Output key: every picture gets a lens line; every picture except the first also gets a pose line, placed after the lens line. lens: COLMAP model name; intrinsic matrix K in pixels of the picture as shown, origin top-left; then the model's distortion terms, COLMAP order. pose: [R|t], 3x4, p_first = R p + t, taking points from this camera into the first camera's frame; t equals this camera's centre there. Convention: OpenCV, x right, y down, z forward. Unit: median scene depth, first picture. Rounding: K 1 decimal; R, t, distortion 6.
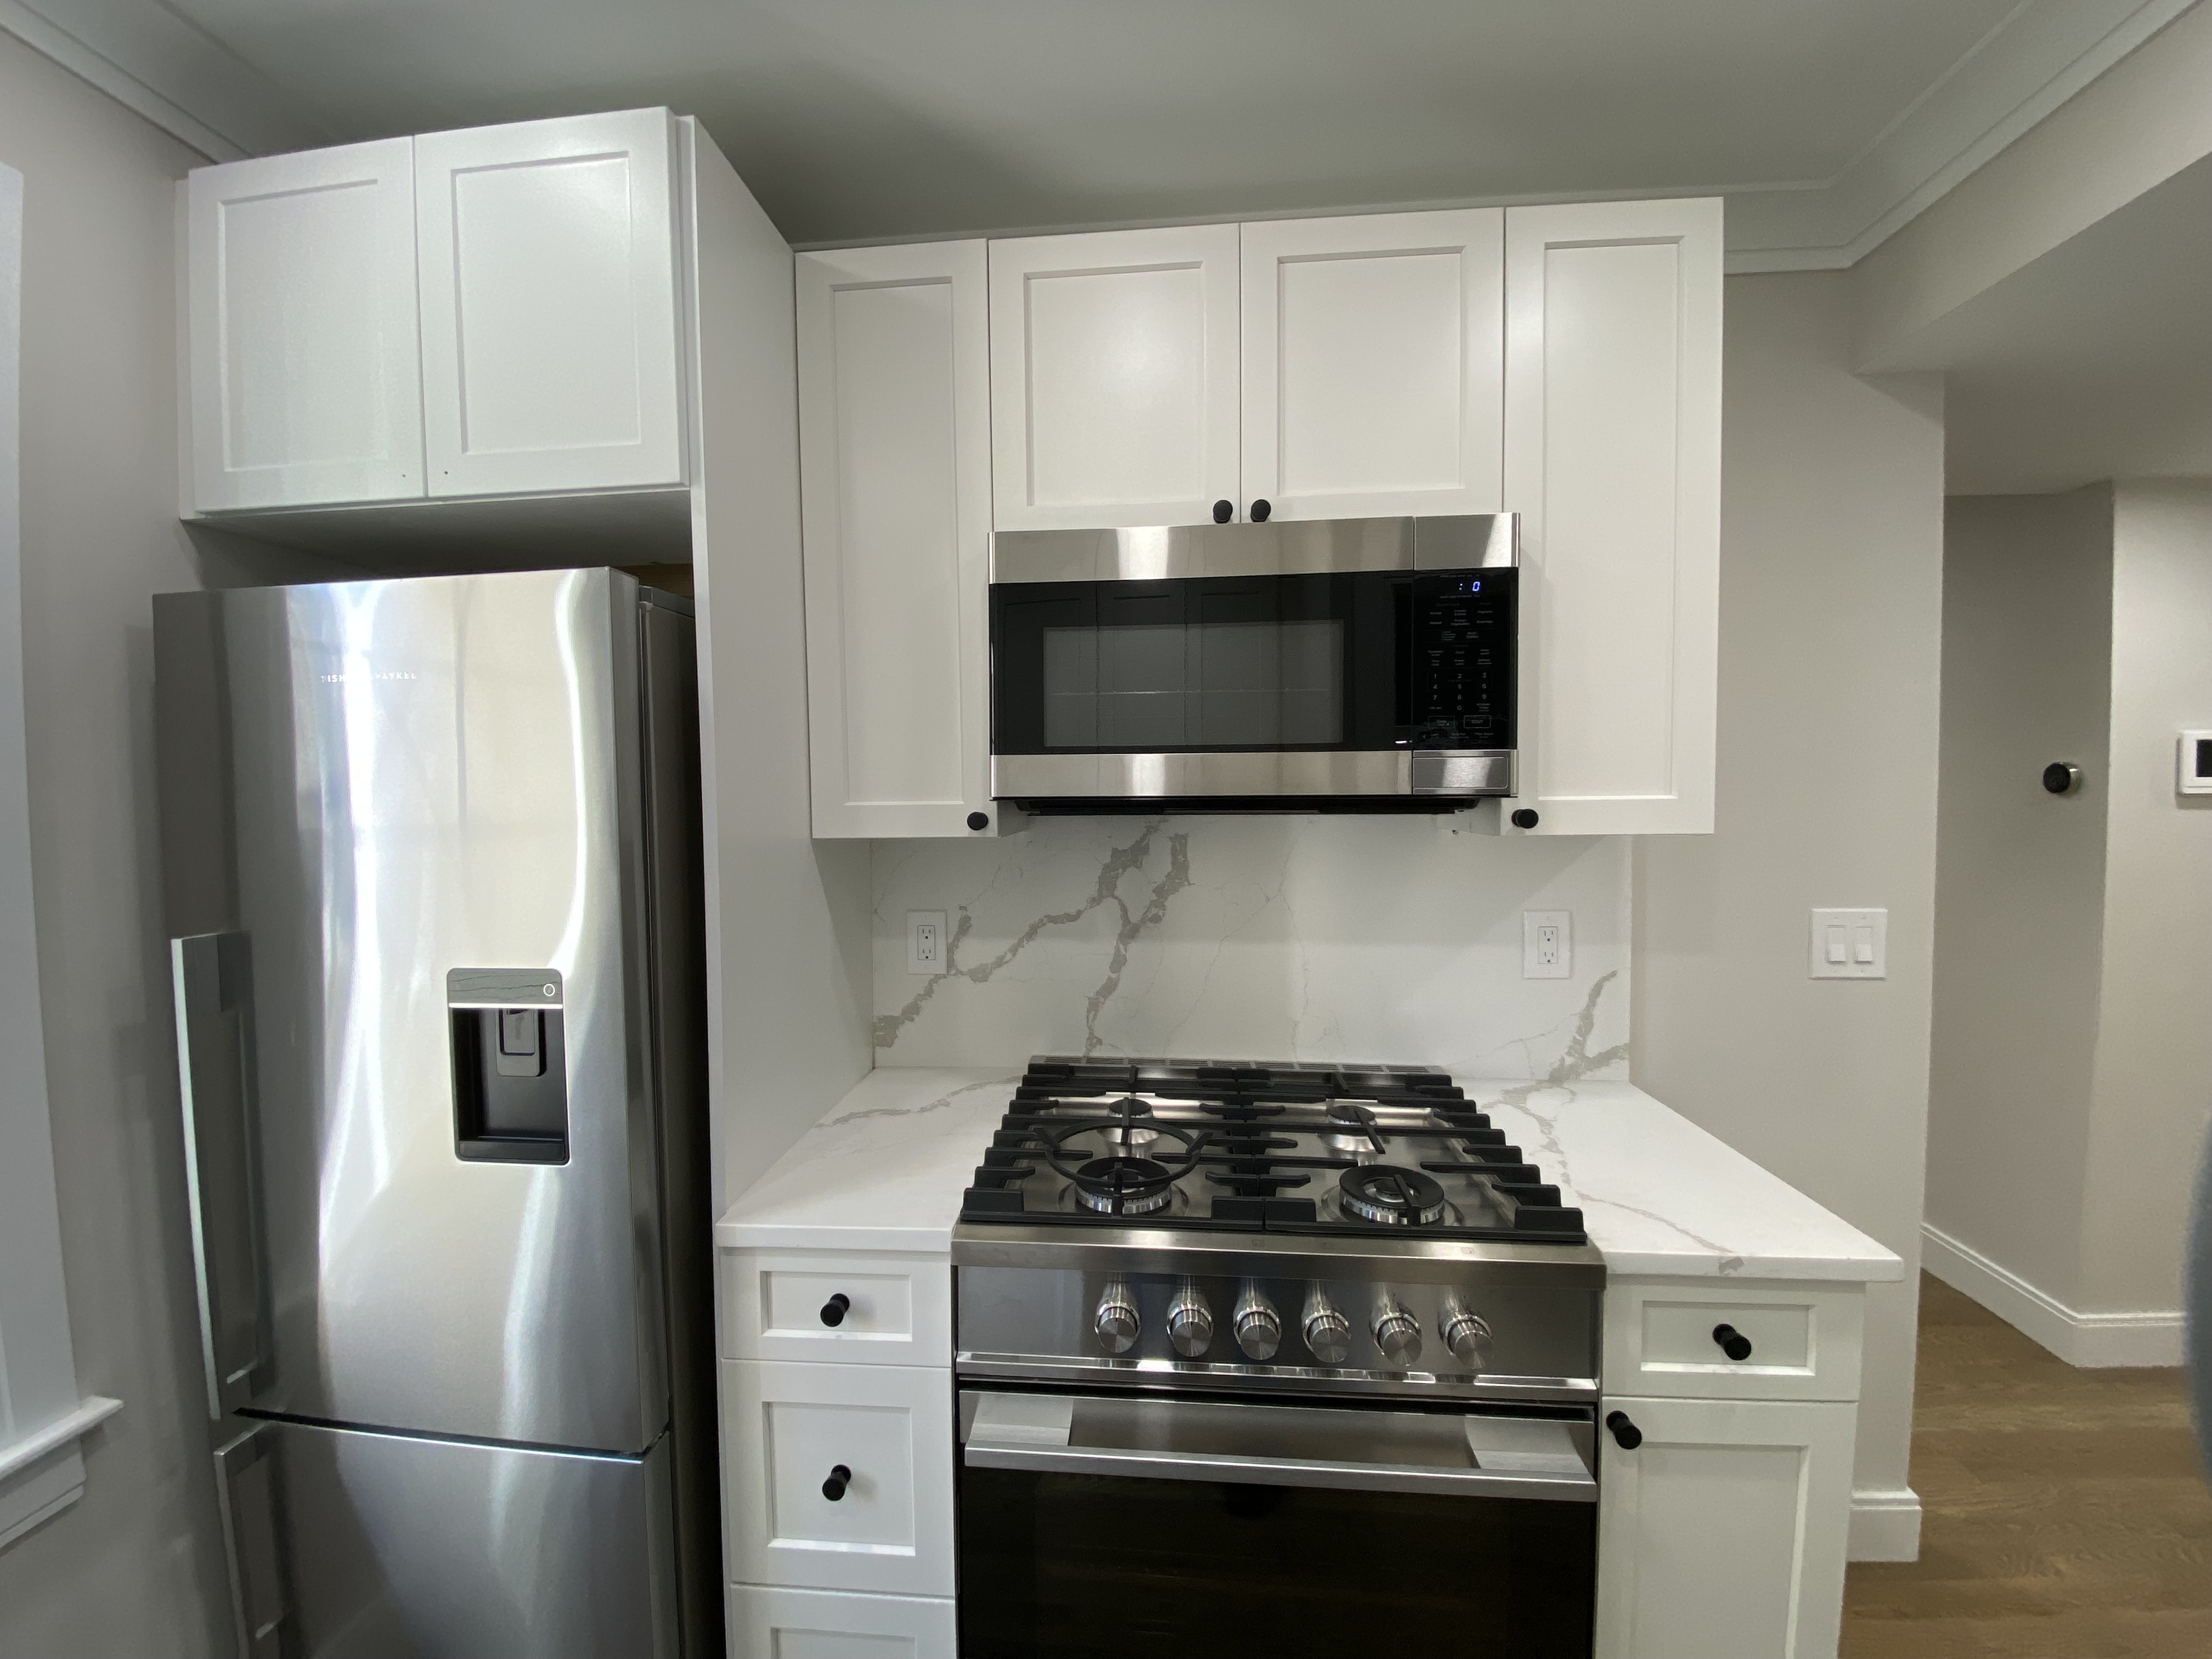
lens RADIAL K [[901.7, 0, 1078.3], [0, 901.7, 820.5], [0, 0, 1]] dist [0.013331, -0.016704]
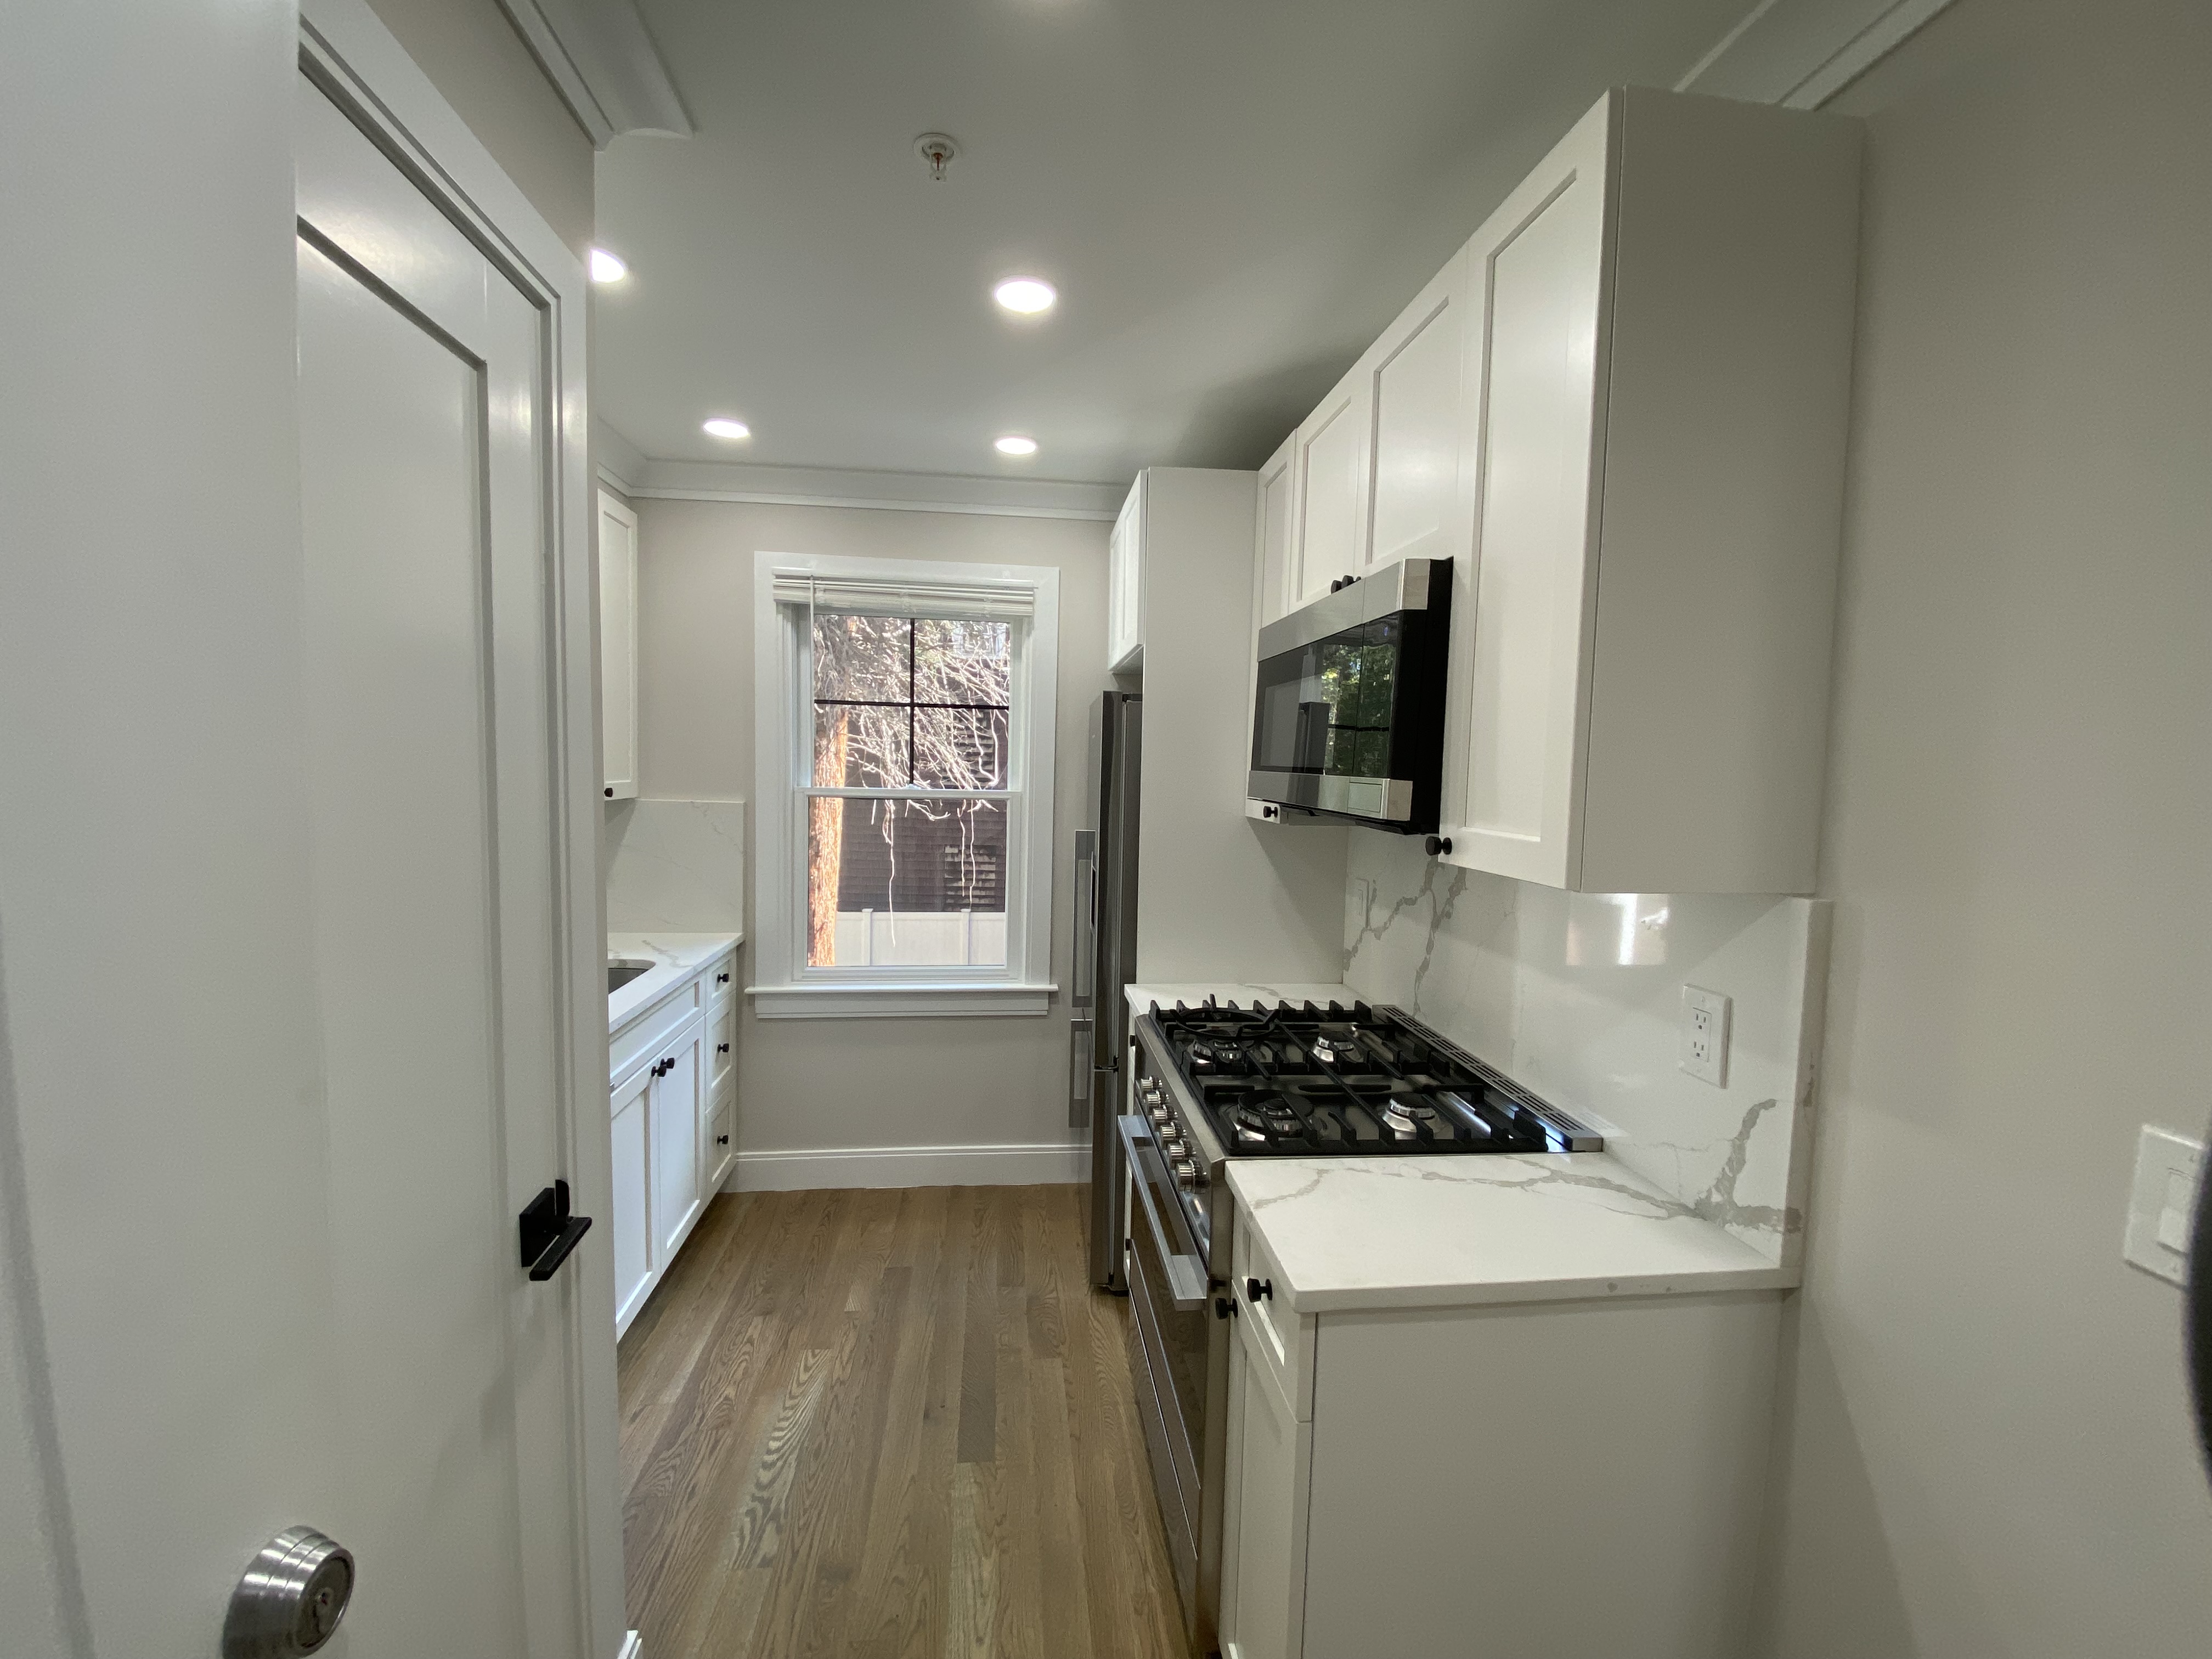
lens RADIAL K [[901.7, 0, 1105.4], [0, 901.7, 822.9], [0, 0, 1]] dist [0.013331, -0.016704]
pose [[0.208944, 0.085026, -0.974224, 1.109074], [-0.067981, 0.995066, 0.072265, -0.060782], [0.975562, 0.051130, 0.213693, 0.322093]]
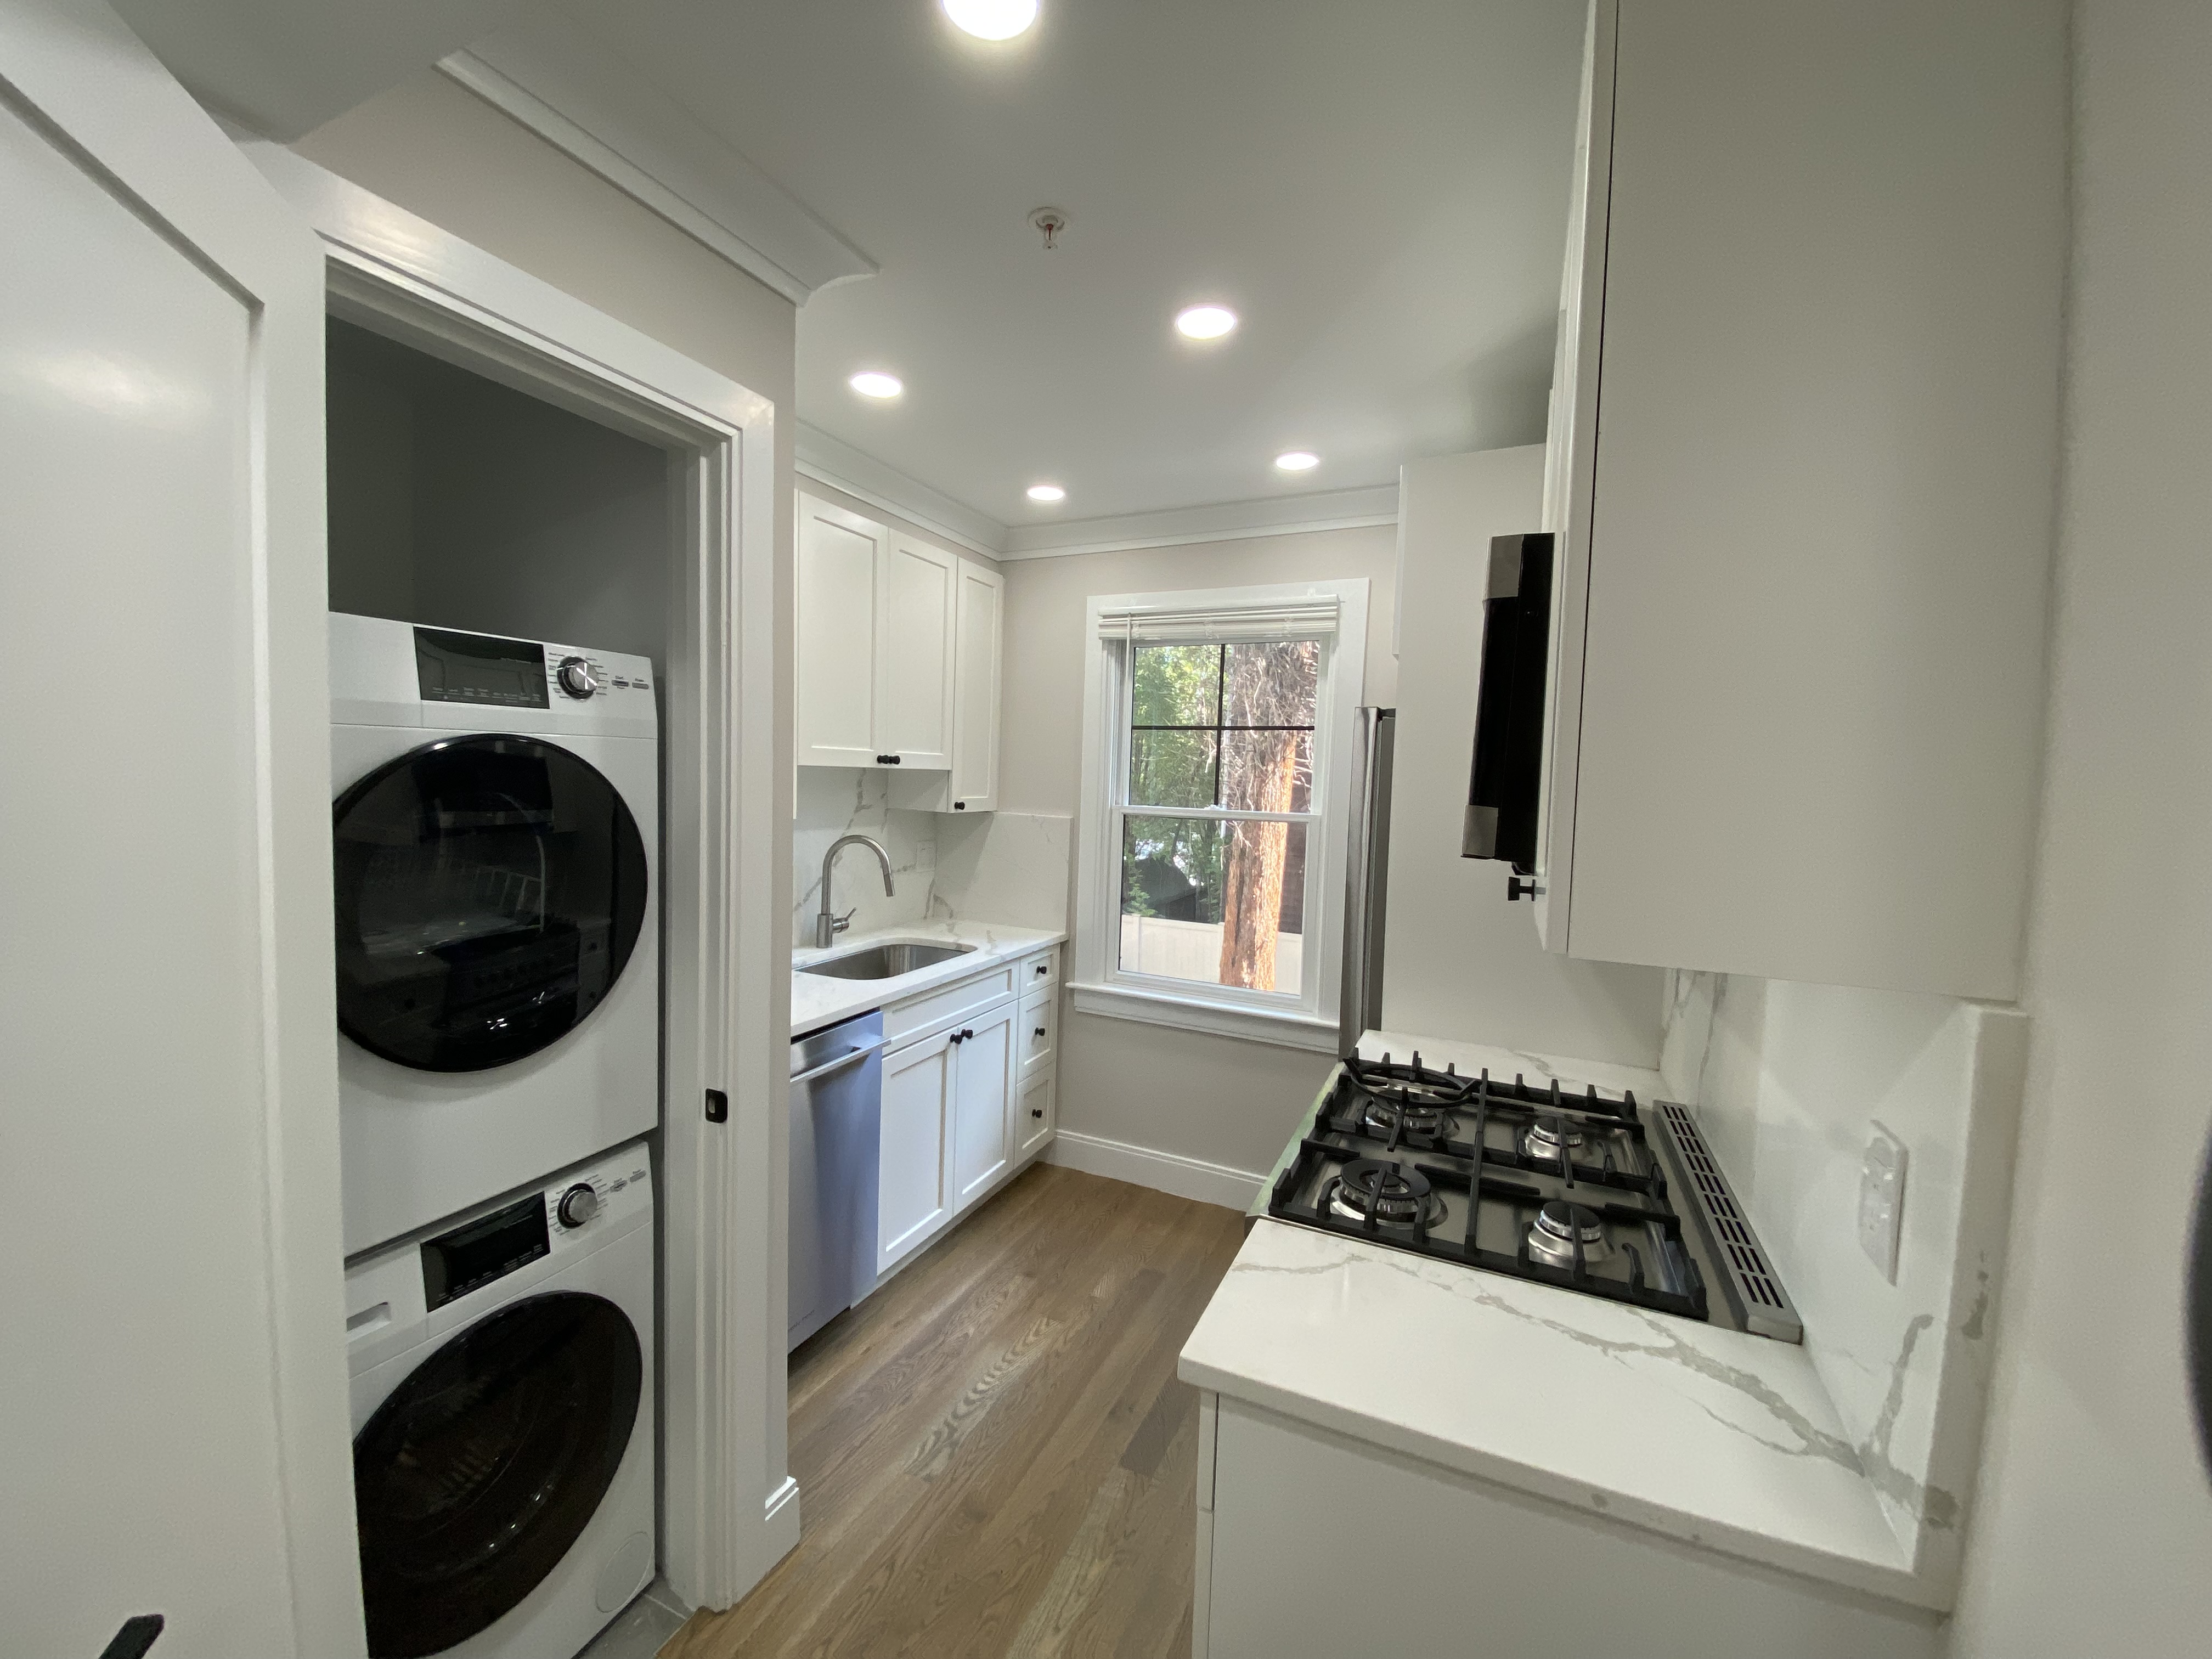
lens RADIAL K [[901.7, 0, 1094.9], [0, 901.7, 819.5], [0, 0, 1]] dist [0.013331, -0.016704]
pose [[-0.327836, 0.052220, -0.943290, 1.094214], [-0.069260, 0.994456, 0.079124, -0.081472], [0.942193, 0.091272, -0.322401, 0.703323]]
